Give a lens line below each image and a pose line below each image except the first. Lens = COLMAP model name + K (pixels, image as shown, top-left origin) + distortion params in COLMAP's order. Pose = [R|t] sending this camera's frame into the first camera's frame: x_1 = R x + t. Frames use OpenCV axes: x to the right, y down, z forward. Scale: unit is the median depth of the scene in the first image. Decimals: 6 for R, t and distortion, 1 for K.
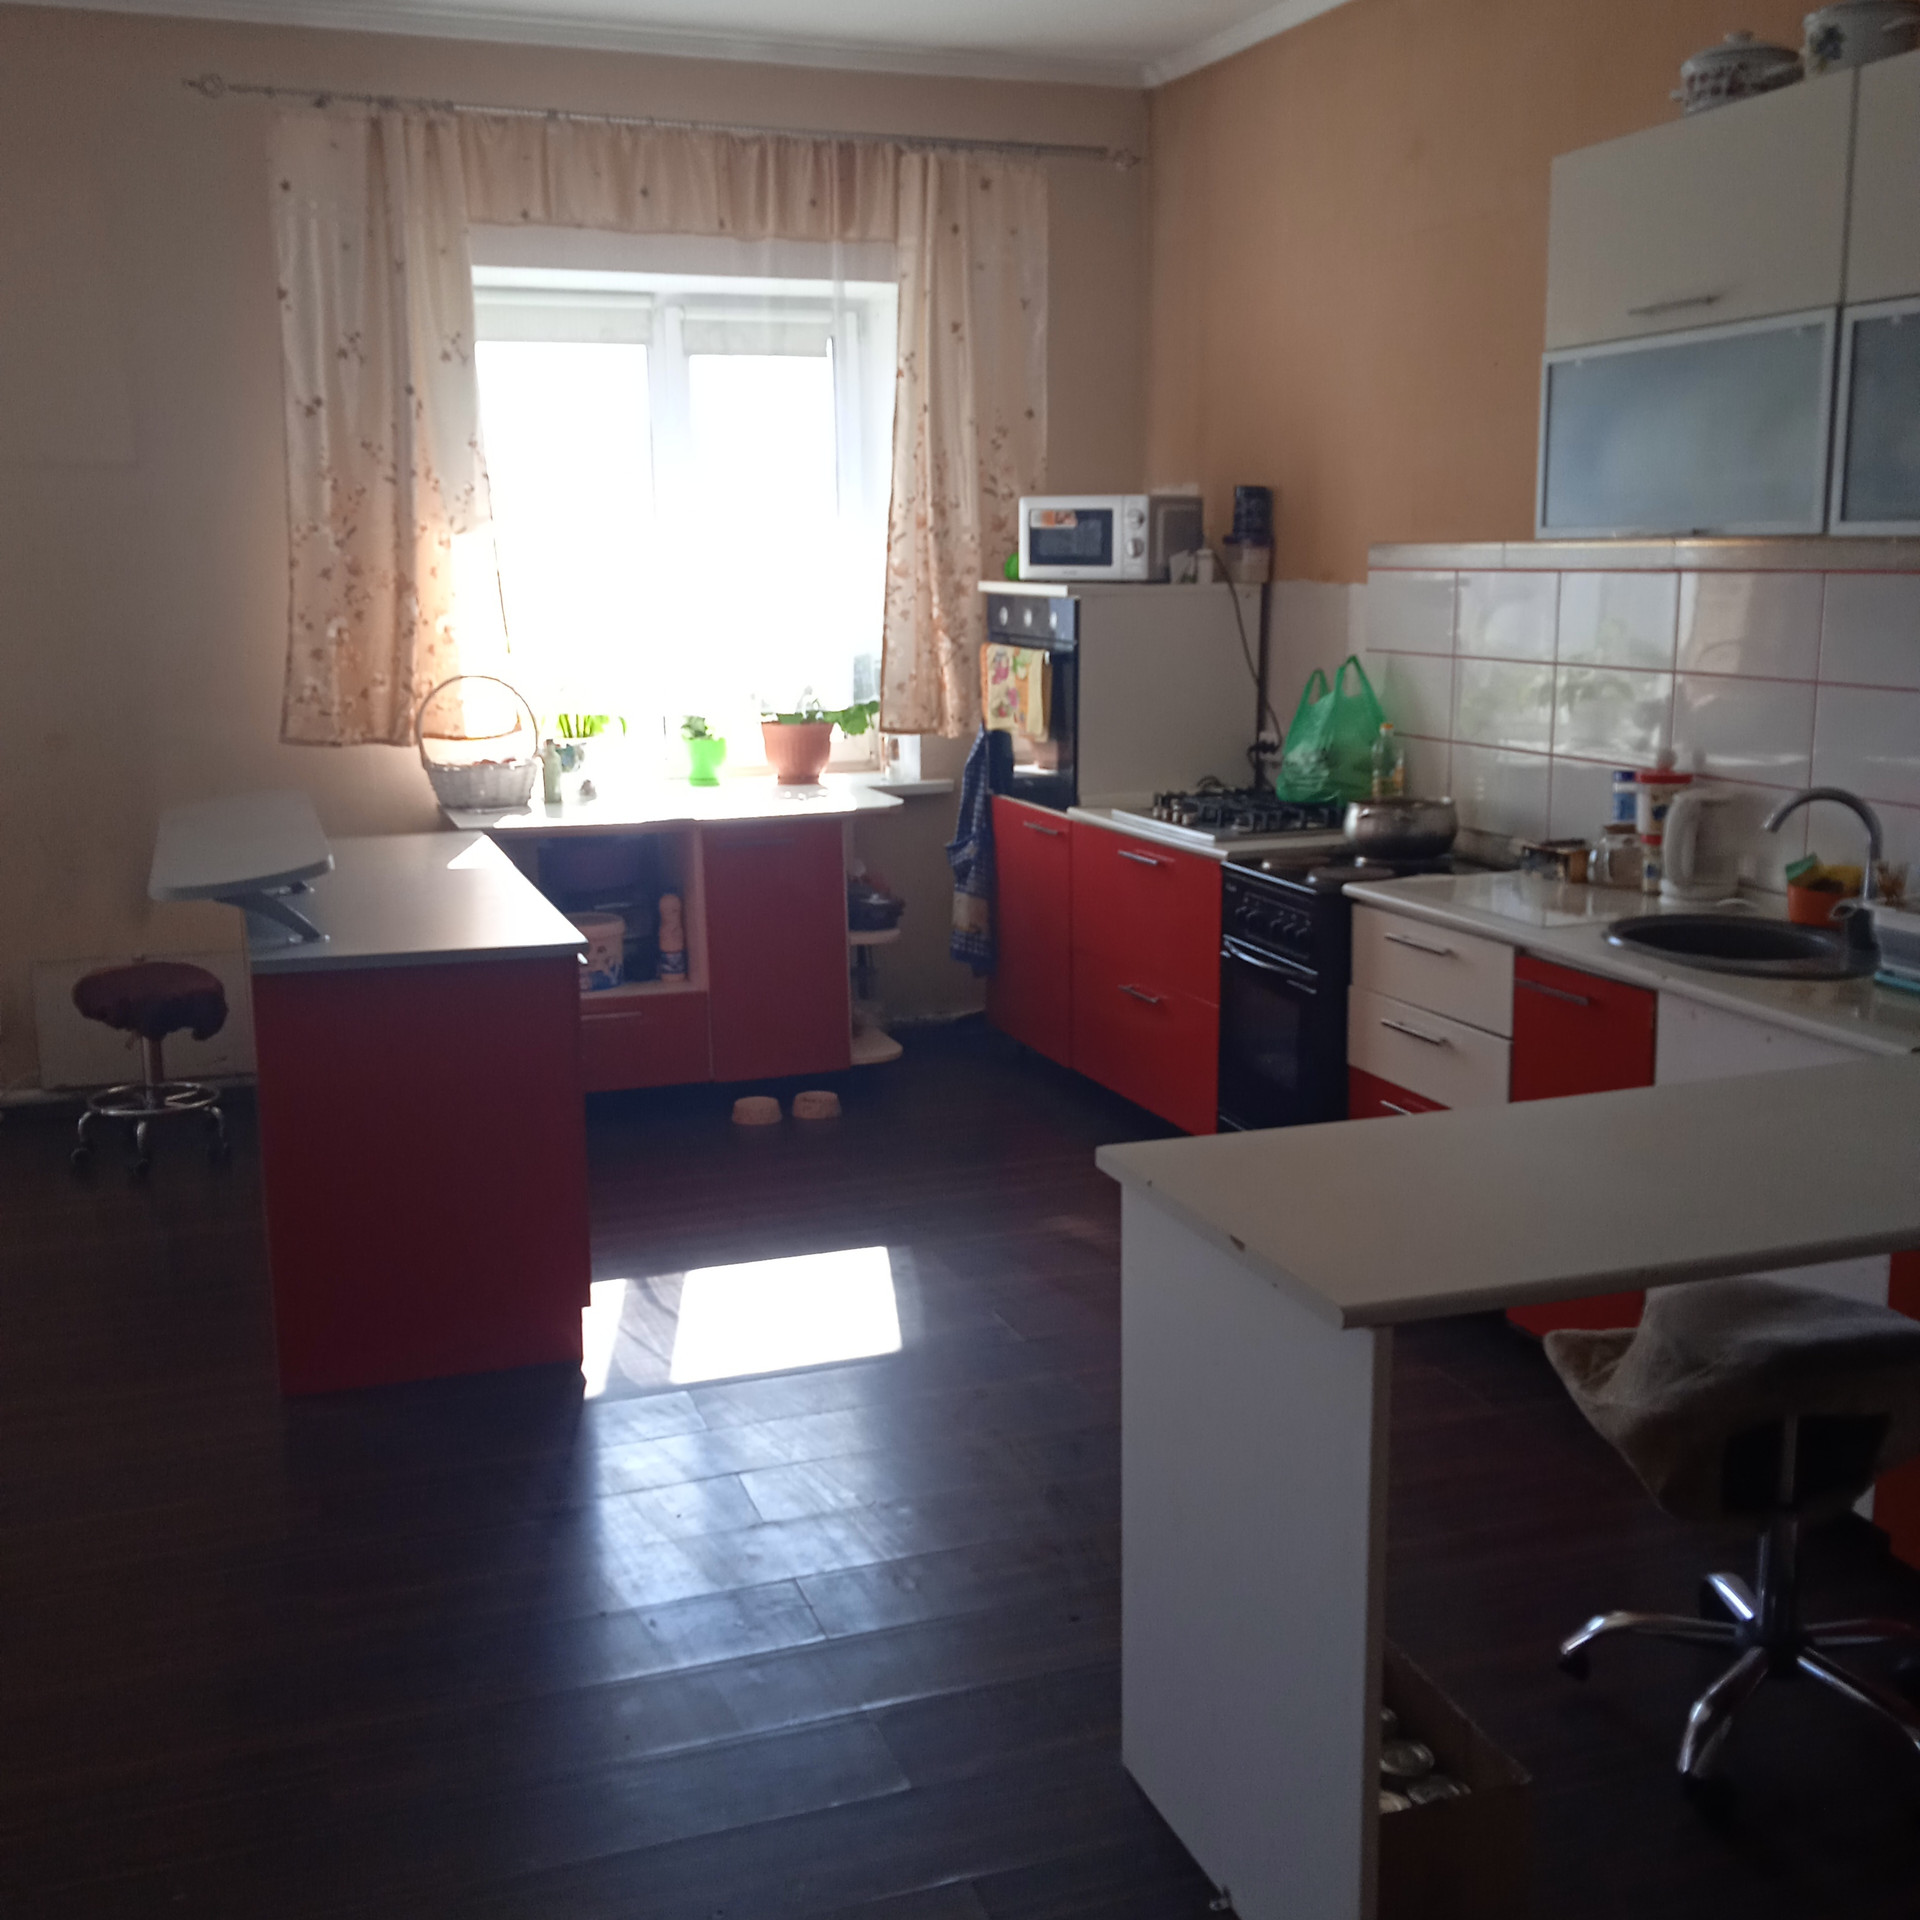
lens RADIAL K [[2067.2, 0, 924.0], [0, 2067.2, 1019.4], [0, 0, 1]] dist [0.073921, -0.065894]
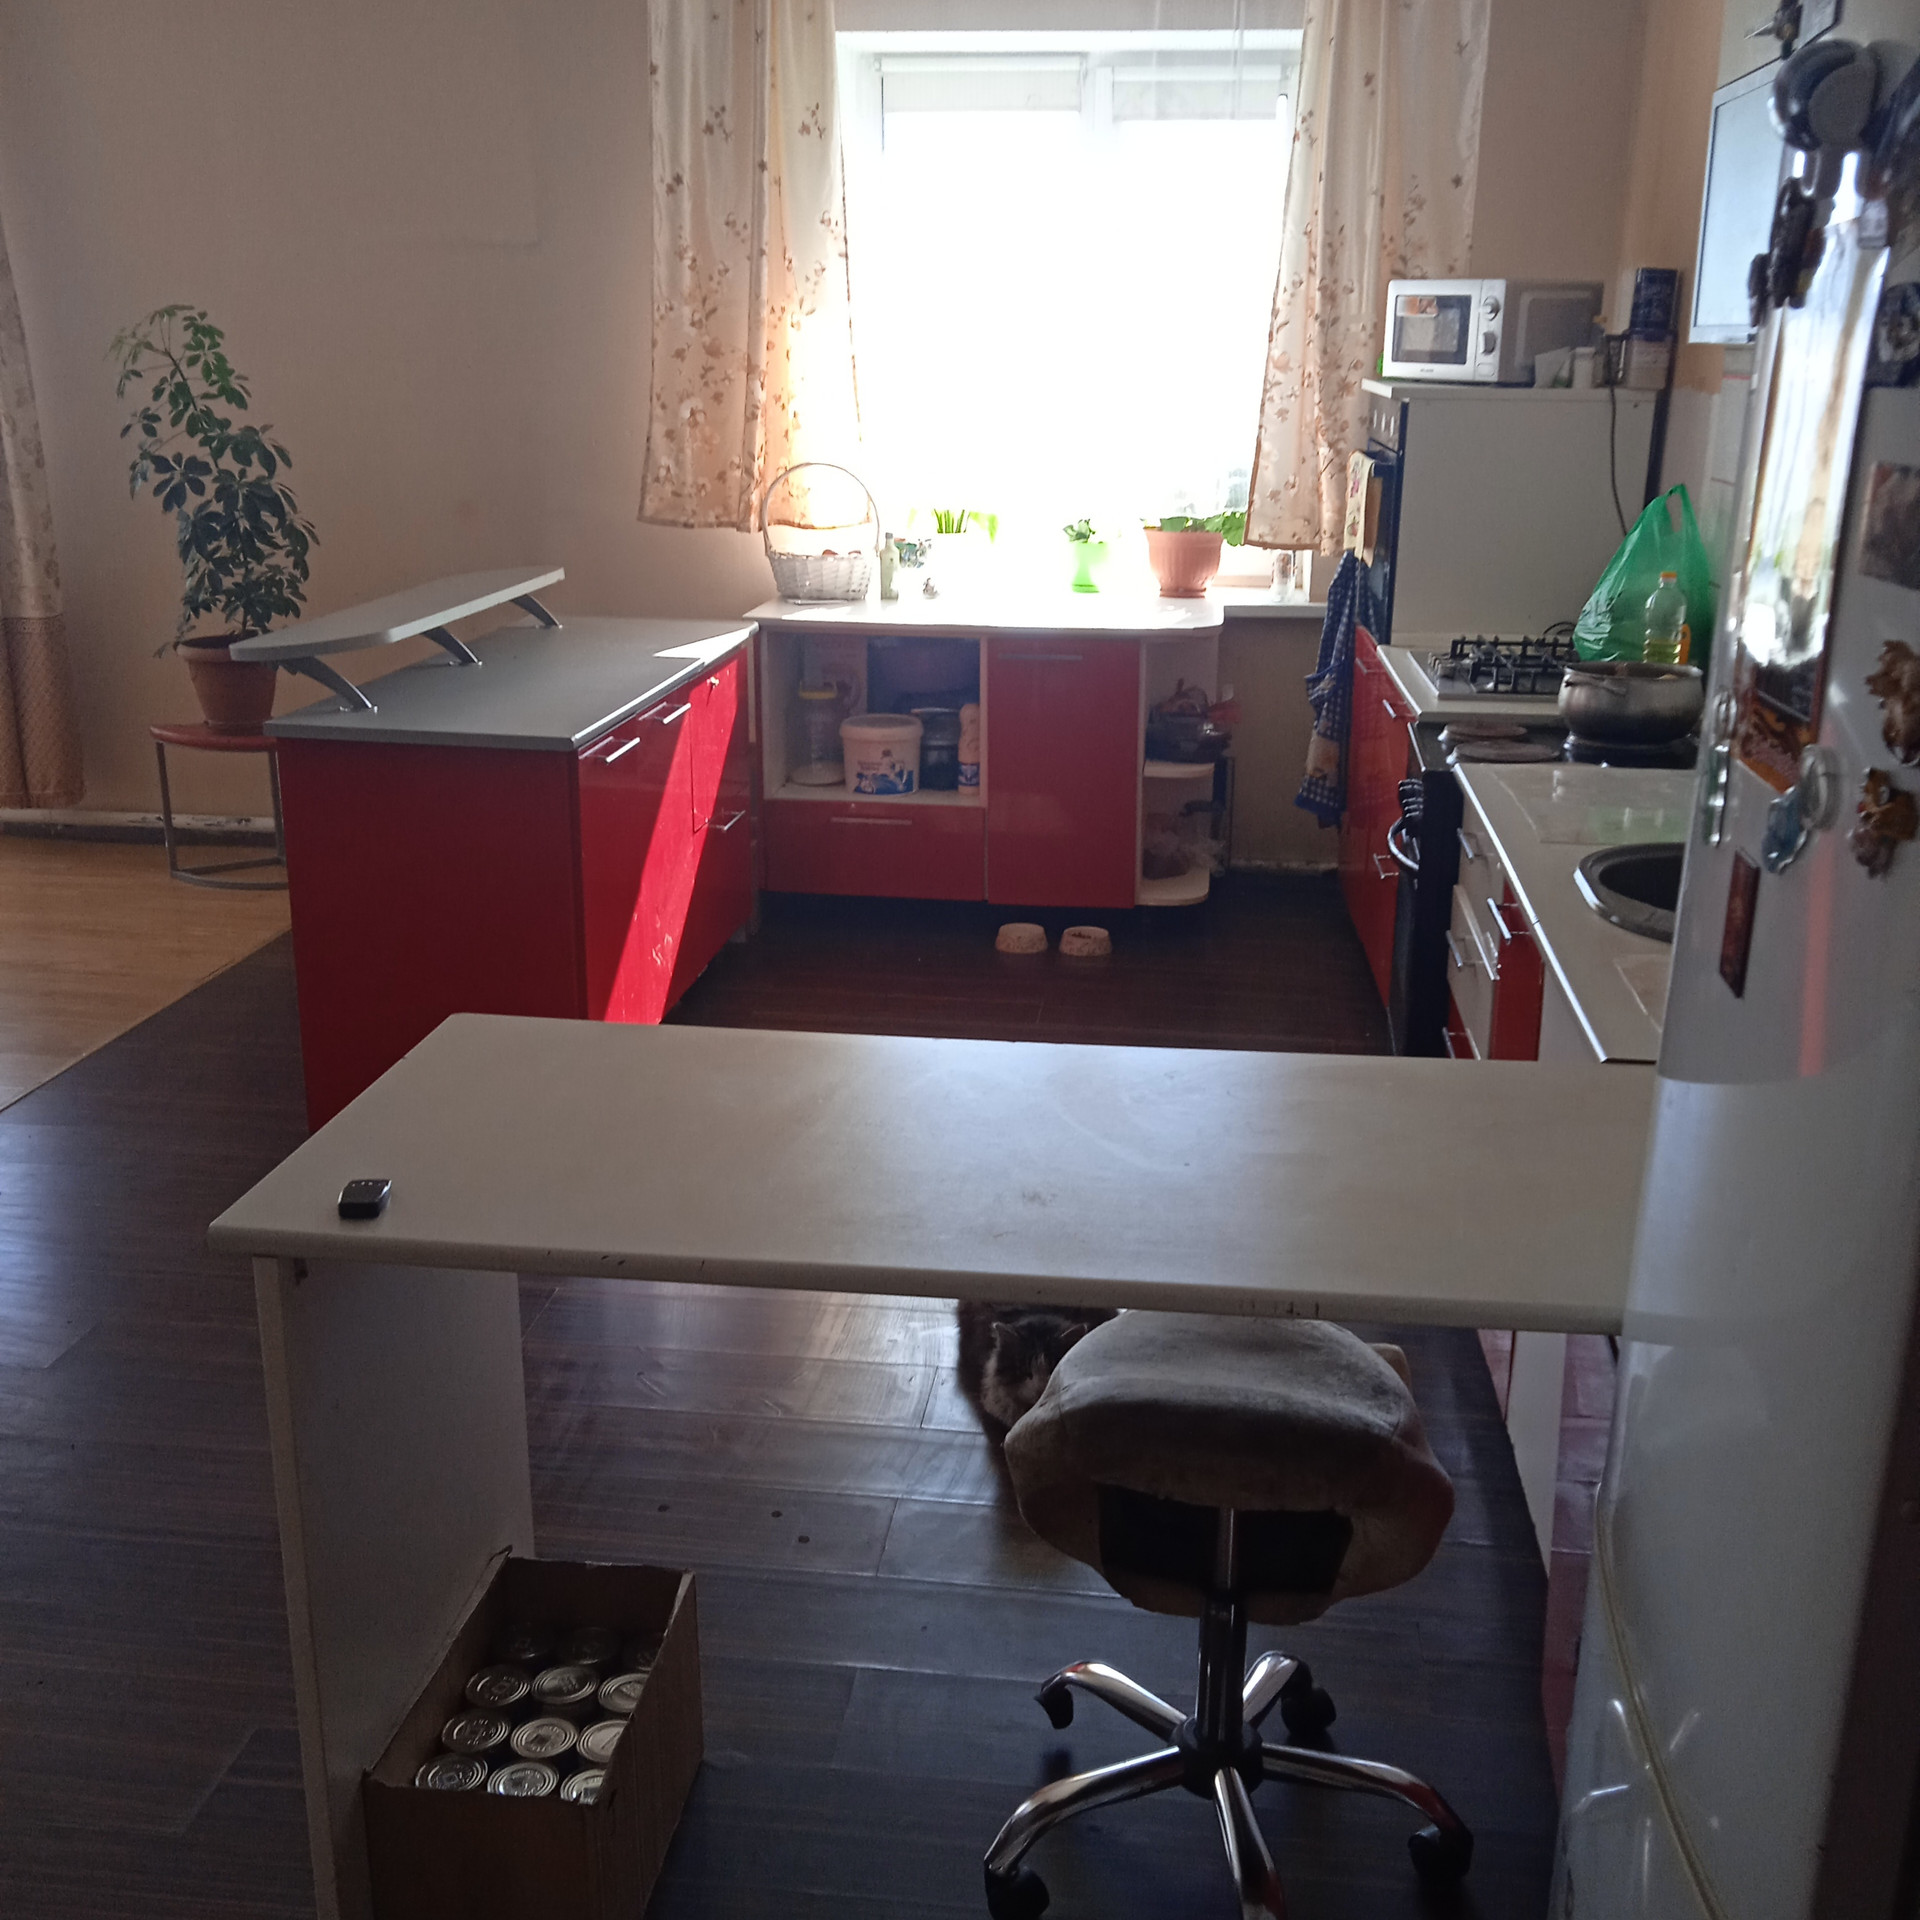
lens RADIAL K [[2092.9, 0, 961.4], [0, 2092.9, 1021.0], [0, 0, 1]] dist [0.027671, -0.004569]
pose [[0.898341, 0.154784, -0.411126, 0.296602], [-0.114991, 0.986093, 0.119988, -0.031135], [0.423981, -0.060514, 0.903647, 0.110902]]
